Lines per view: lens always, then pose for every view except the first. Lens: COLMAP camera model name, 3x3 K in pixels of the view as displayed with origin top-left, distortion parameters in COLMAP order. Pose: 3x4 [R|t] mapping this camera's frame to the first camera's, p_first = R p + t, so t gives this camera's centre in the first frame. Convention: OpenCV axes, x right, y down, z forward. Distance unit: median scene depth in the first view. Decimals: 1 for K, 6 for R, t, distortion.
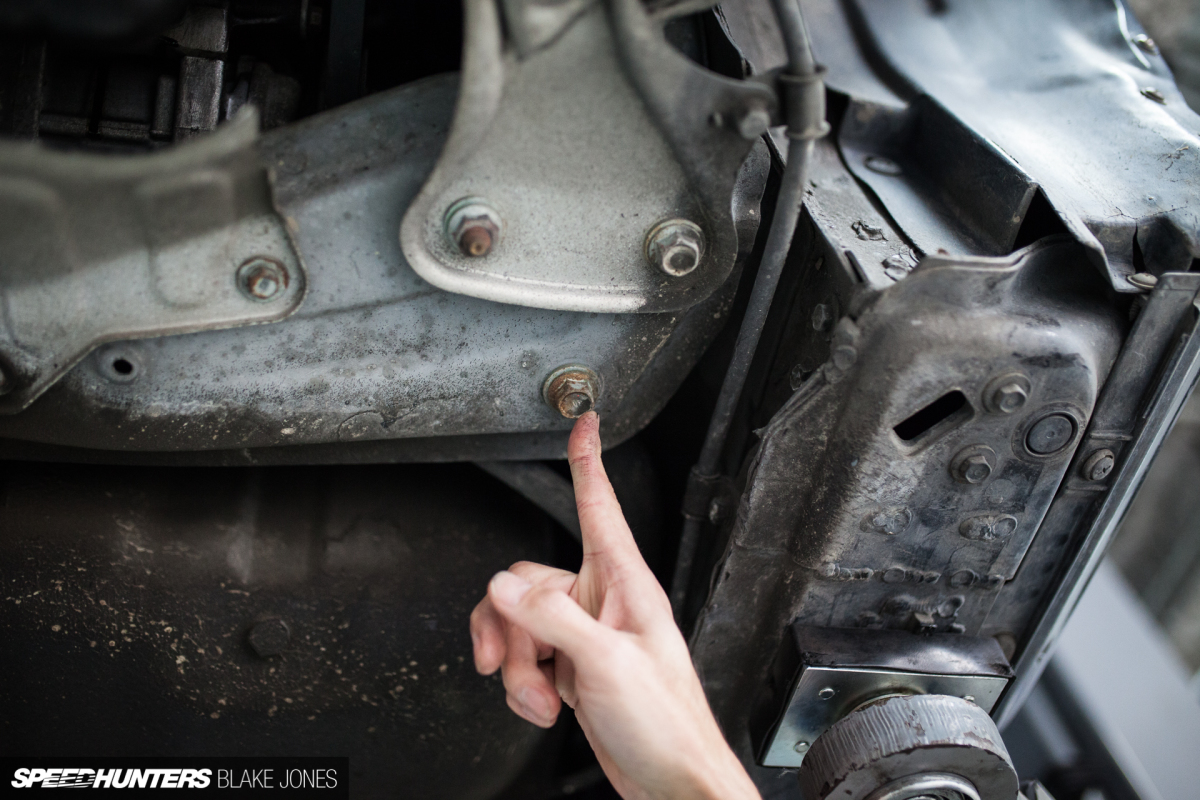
lens RADIAL K [[1169.2, 0, 571.7], [0, 1169.2, 398.9], [0, 0, 1]] dist [-0.082219, 0.107945]
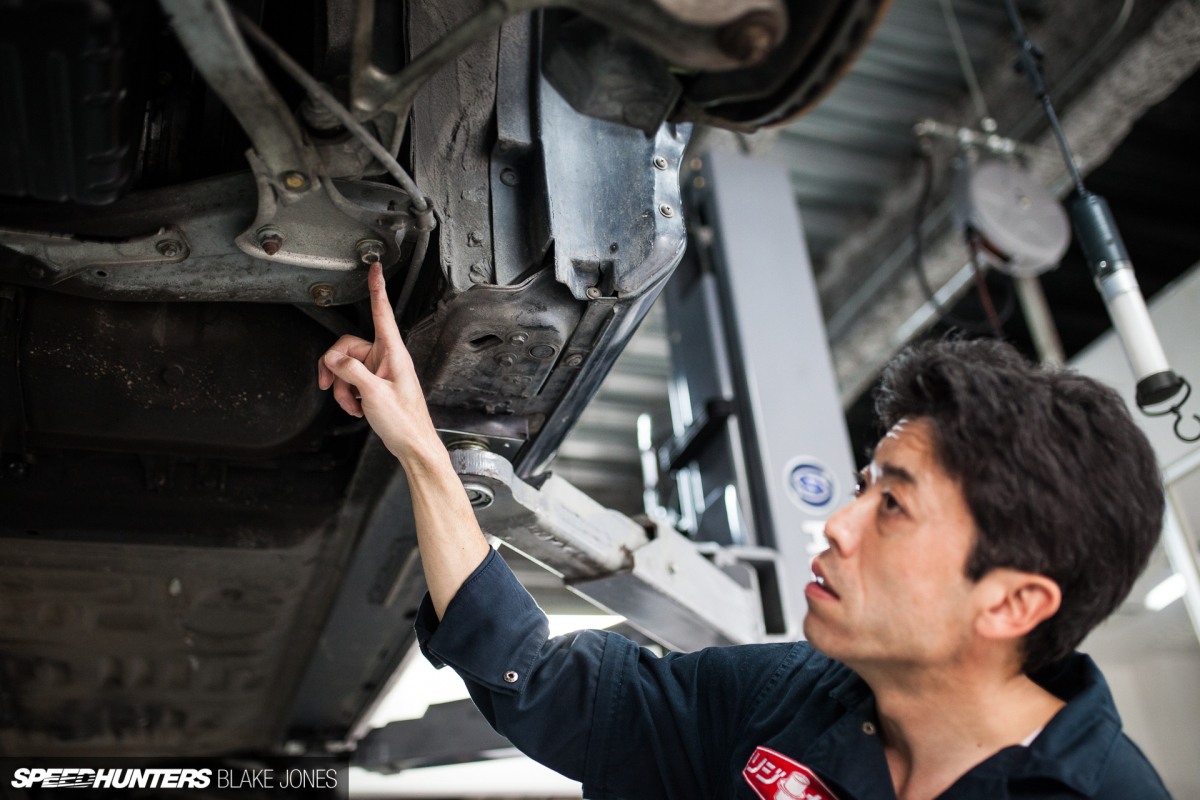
lens RADIAL K [[1169.2, 0, 571.7], [0, 1169.2, 398.9], [0, 0, 1]] dist [-0.082219, 0.107945]
pose [[0.988921, 0.120203, 0.087097, 0.284192], [-0.146014, 0.893373, 0.424929, -0.795899], [-0.026732, -0.432938, 0.901027, -0.957241]]
